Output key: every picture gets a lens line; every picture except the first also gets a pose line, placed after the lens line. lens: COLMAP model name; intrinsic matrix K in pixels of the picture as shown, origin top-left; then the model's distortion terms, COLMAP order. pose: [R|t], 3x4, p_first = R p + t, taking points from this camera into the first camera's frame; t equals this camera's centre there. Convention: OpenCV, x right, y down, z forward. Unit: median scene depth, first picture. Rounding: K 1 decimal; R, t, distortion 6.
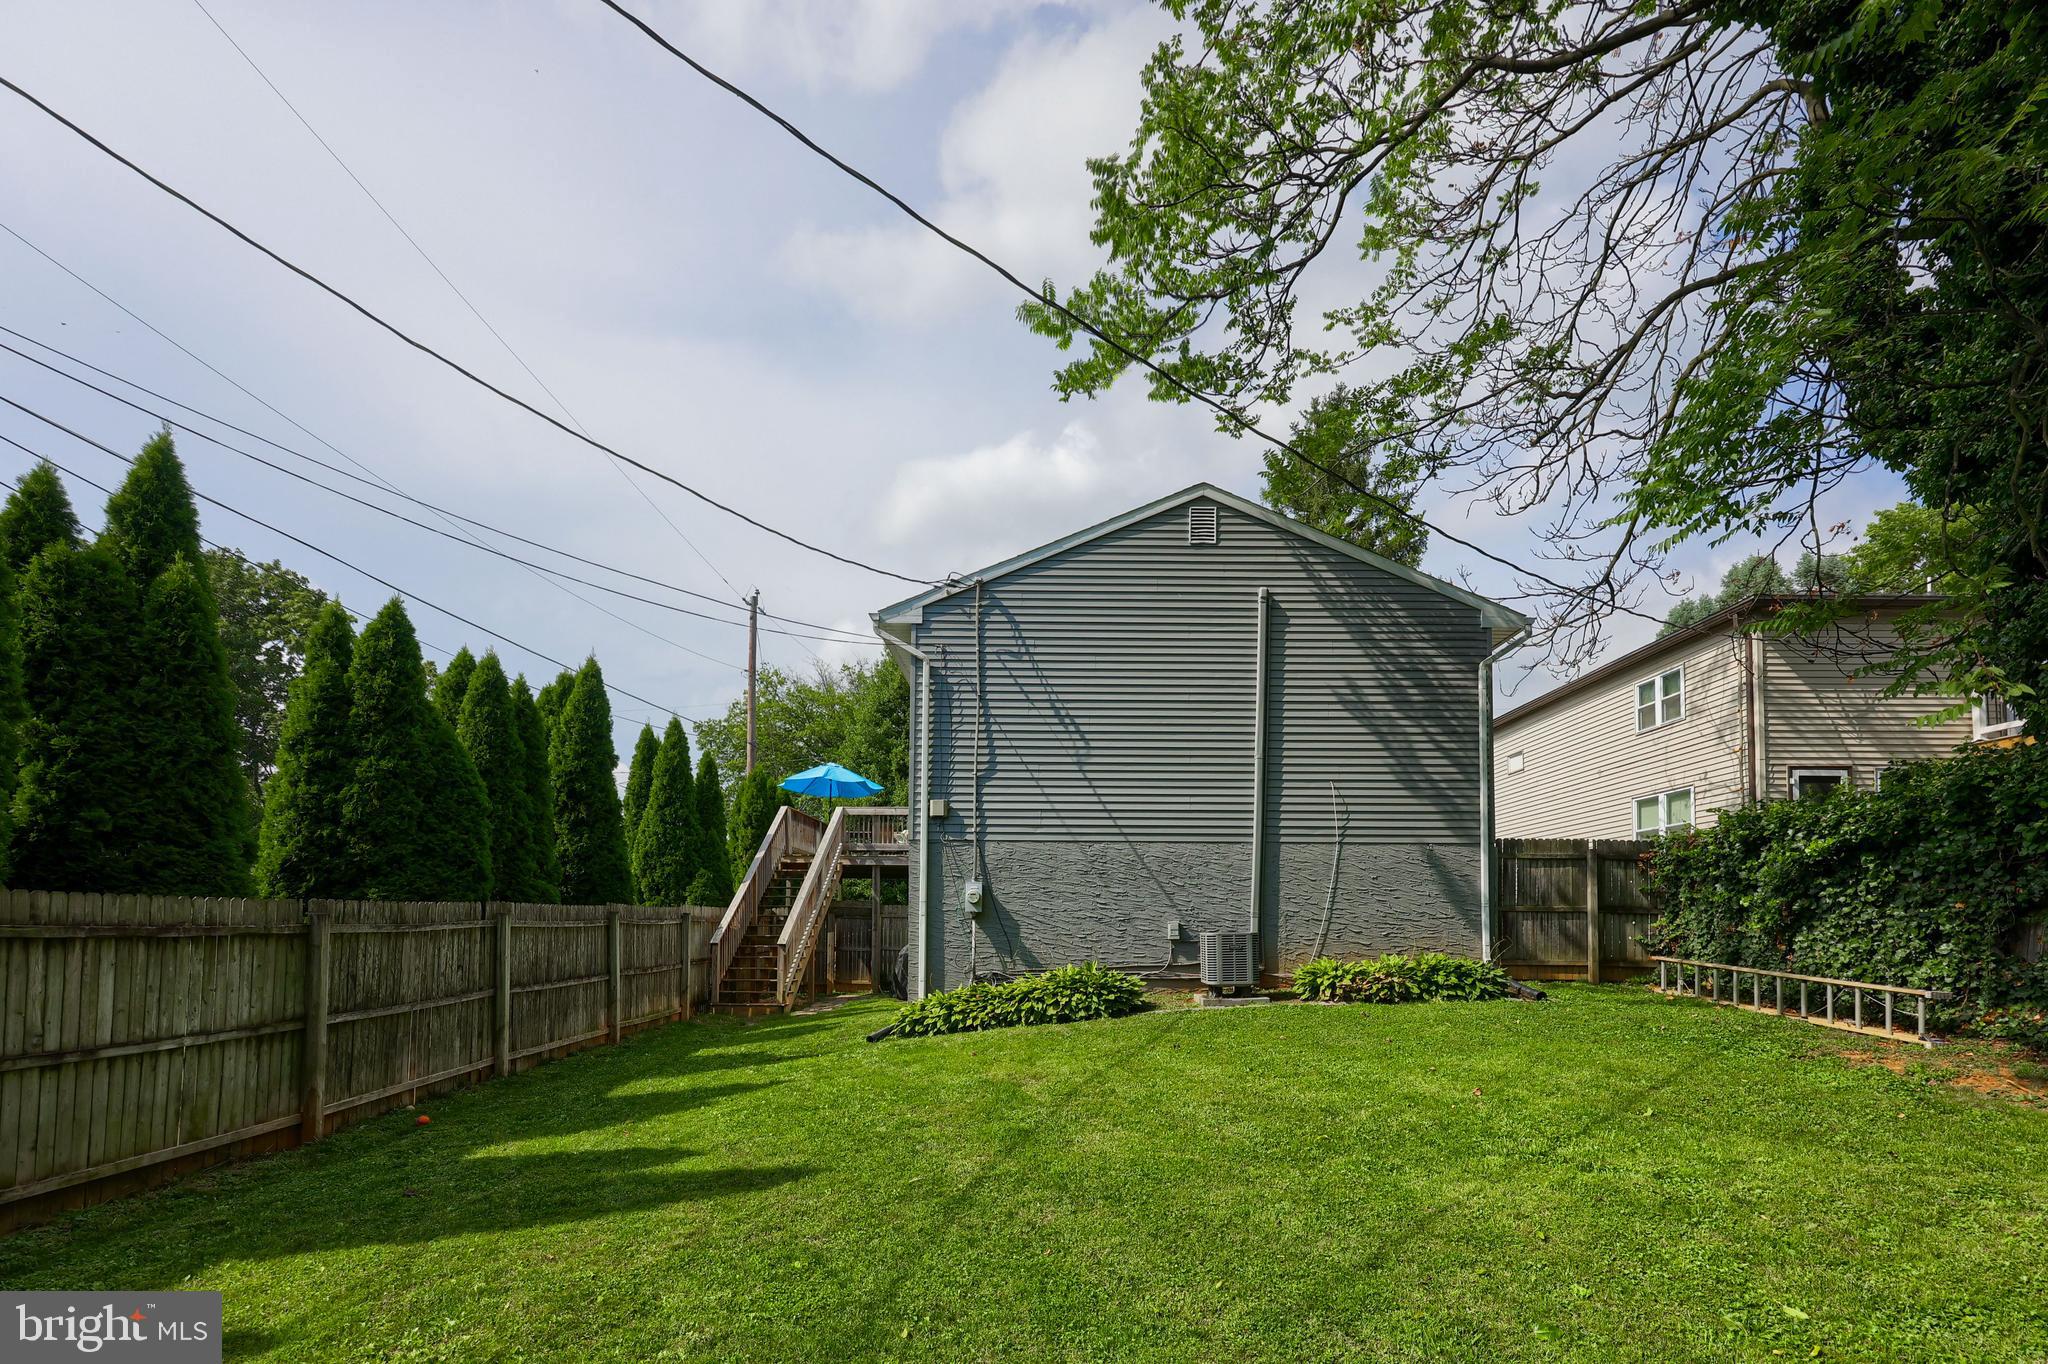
lens RADIAL K [[829.0, 0, 1014.9], [0, 829.0, 891.6], [0, 0, 1]] dist [-0.000147, -0.000438]
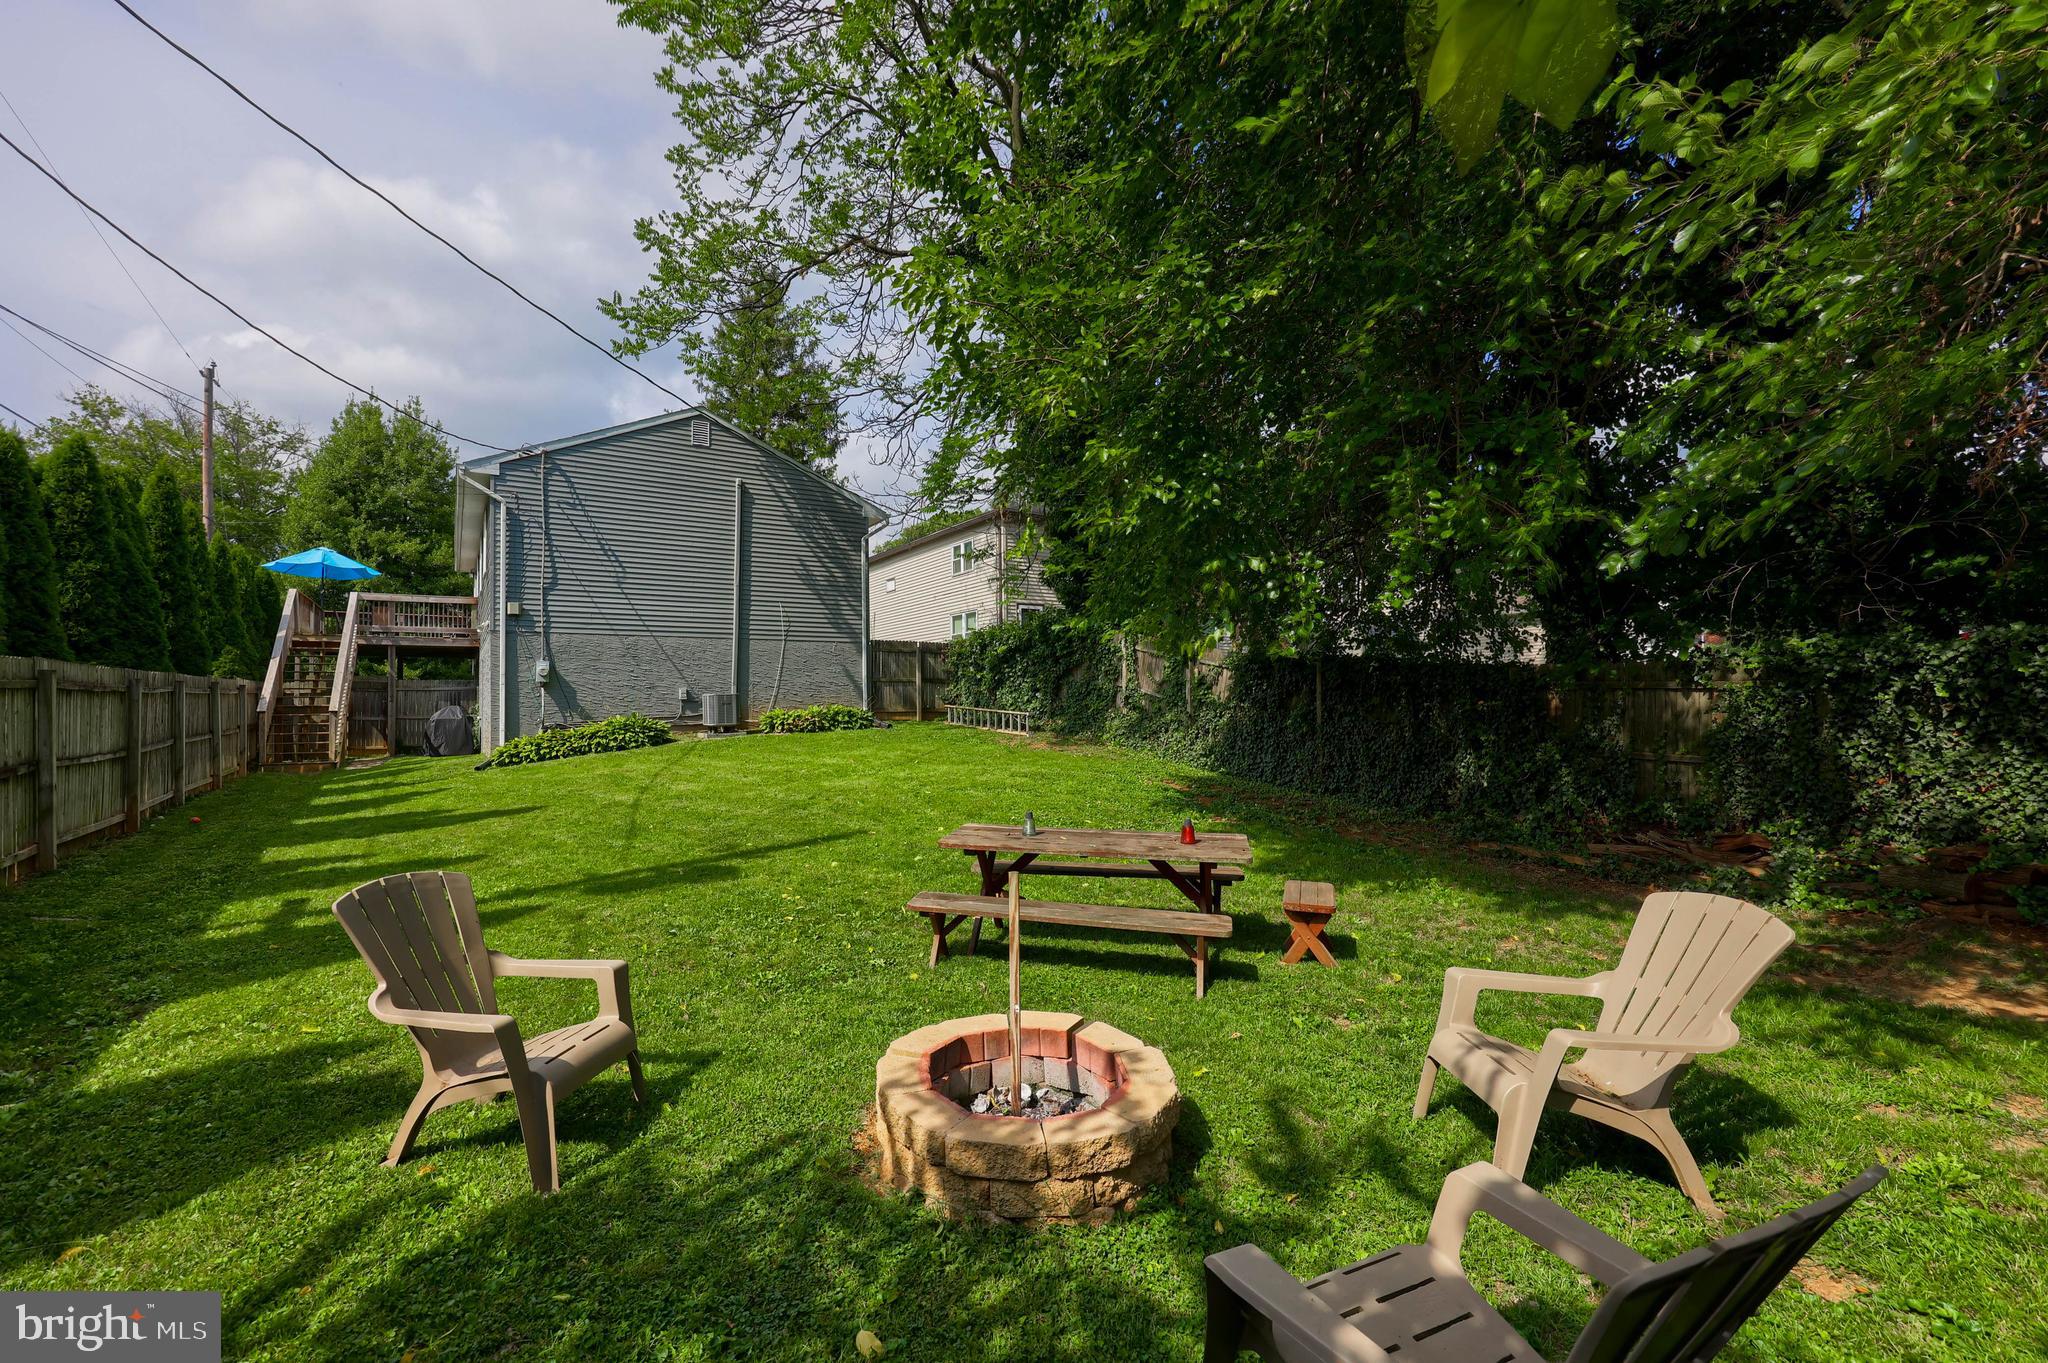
lens RADIAL K [[829.0, 0, 1021.0], [0, 829.0, 681.8], [0, 0, 1]] dist [-0.000147, -0.000438]
pose [[0.781649, -0.003499, 0.623709, -0.295253], [-0.003612, 0.999942, 0.010137, 0.006630], [-0.623708, -0.010176, 0.781591, -0.637912]]
